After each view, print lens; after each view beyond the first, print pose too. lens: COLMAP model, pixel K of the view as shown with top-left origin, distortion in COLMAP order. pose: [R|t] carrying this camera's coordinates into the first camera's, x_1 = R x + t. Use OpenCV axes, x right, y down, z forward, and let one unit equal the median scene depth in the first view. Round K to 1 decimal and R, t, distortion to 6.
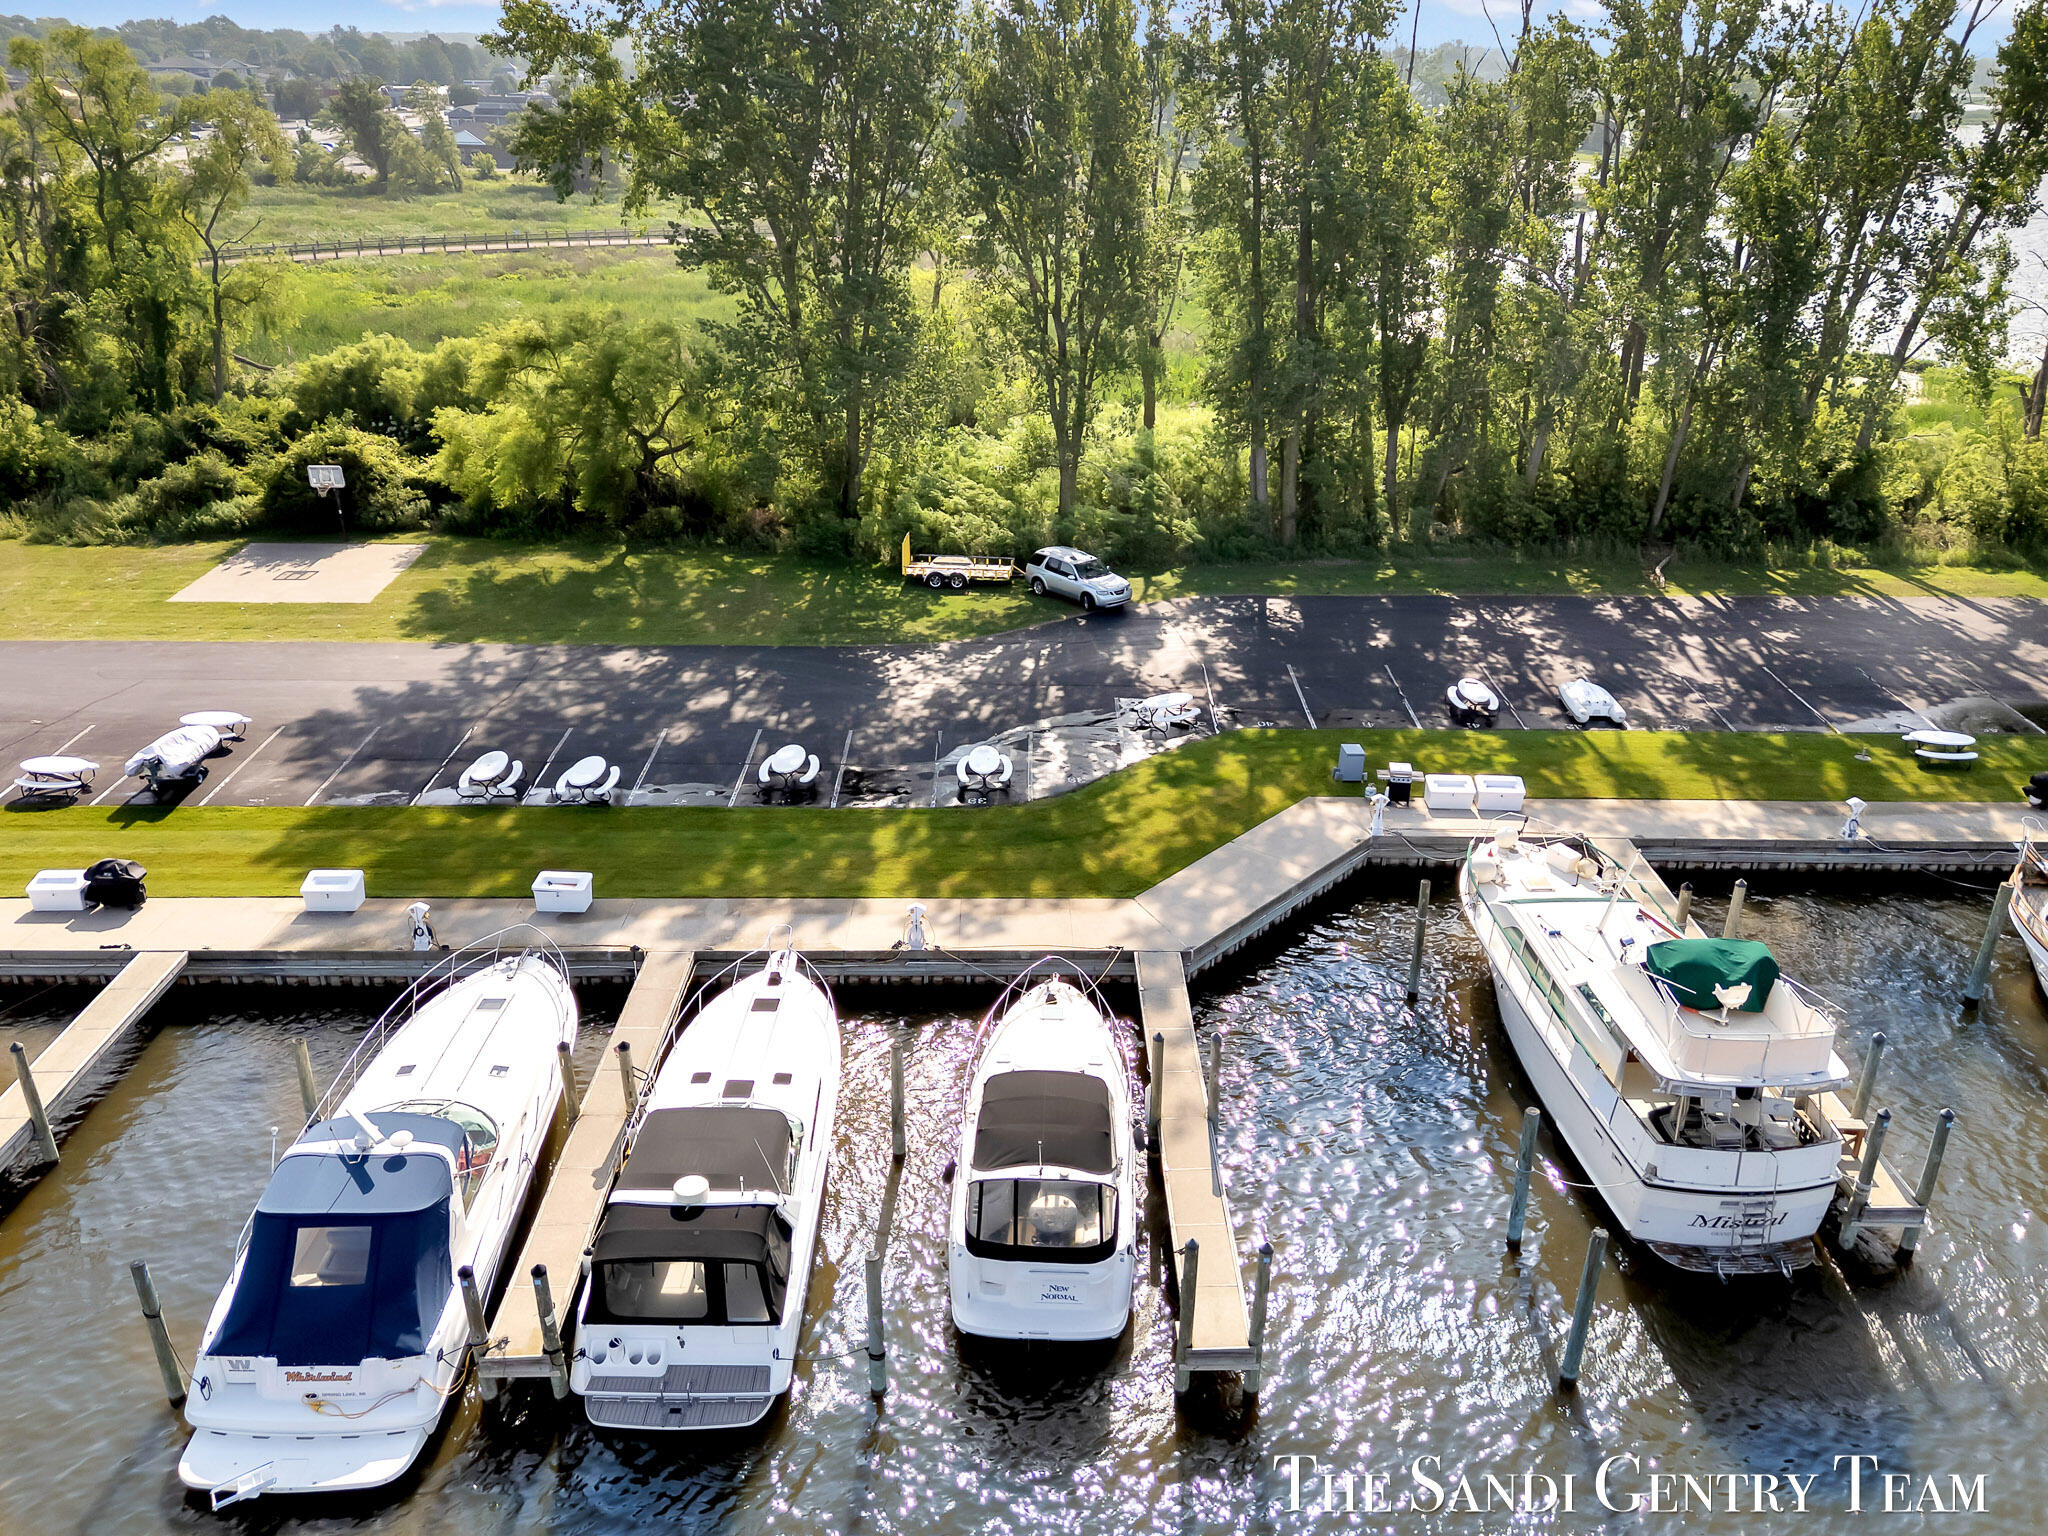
lens RADIAL K [[1533.5, 0, 997.8], [0, 1533.5, 765.0], [0, 0, 1]] dist [0.082530, -0.063940]
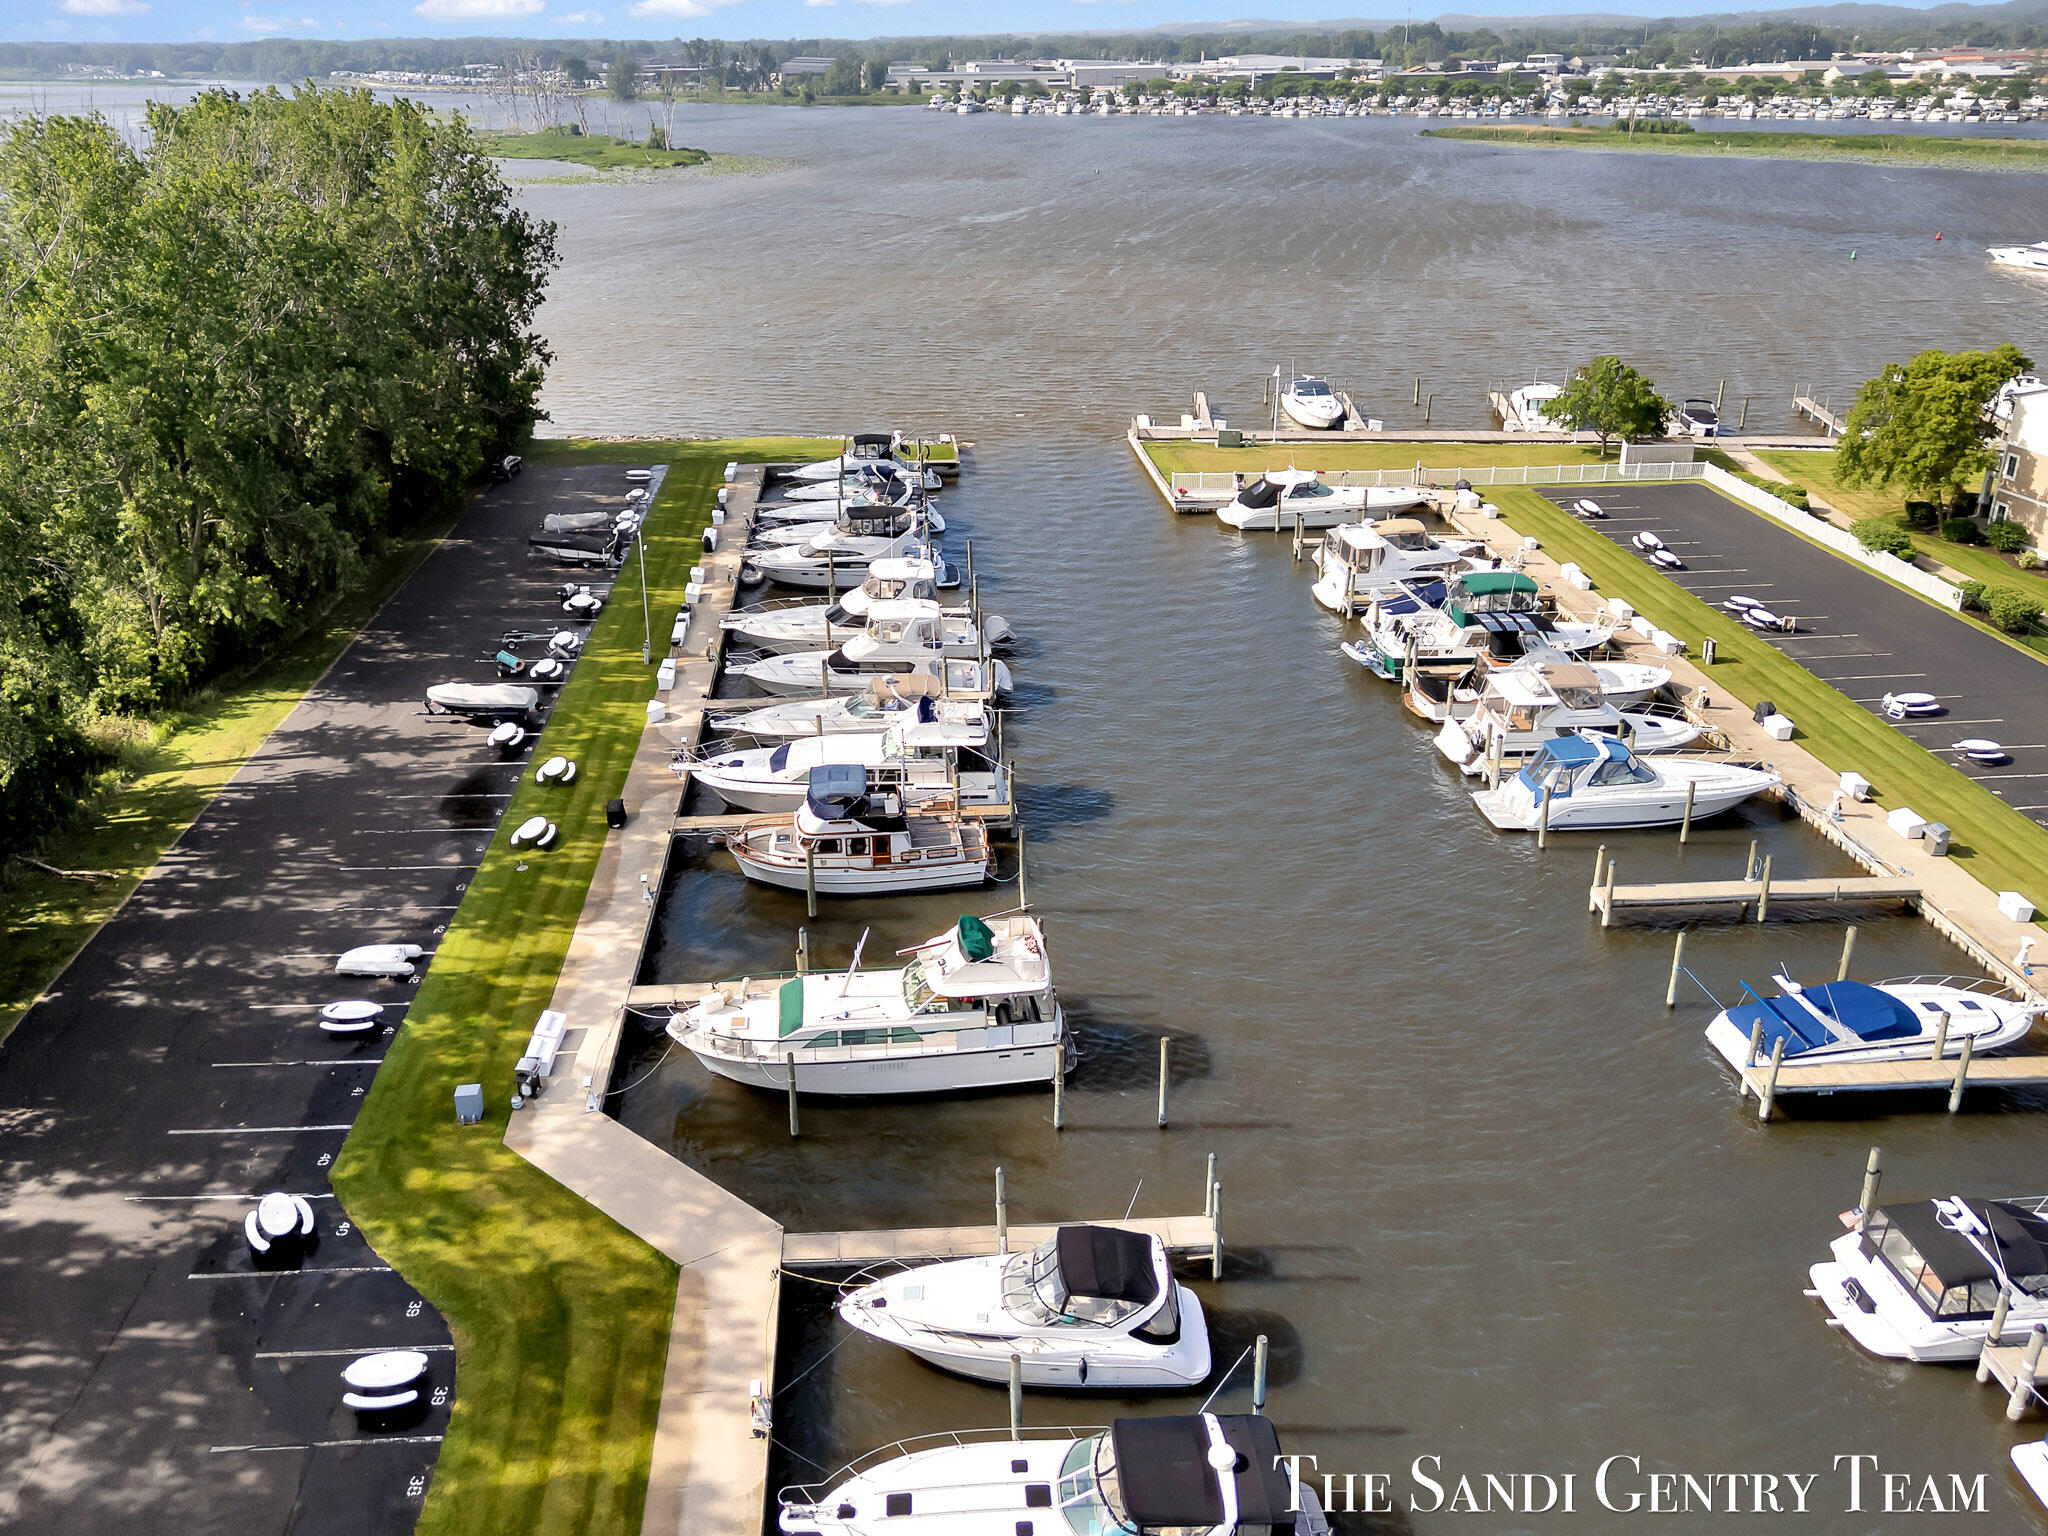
lens RADIAL K [[1533.5, 0, 997.8], [0, 1533.5, 765.0], [0, 0, 1]] dist [0.082530, -0.063940]
pose [[-0.067760, -0.425976, 0.902193, -0.651487], [0.425297, 0.805665, 0.412342, -0.470745], [-0.902514, 0.411640, 0.126575, 0.470495]]
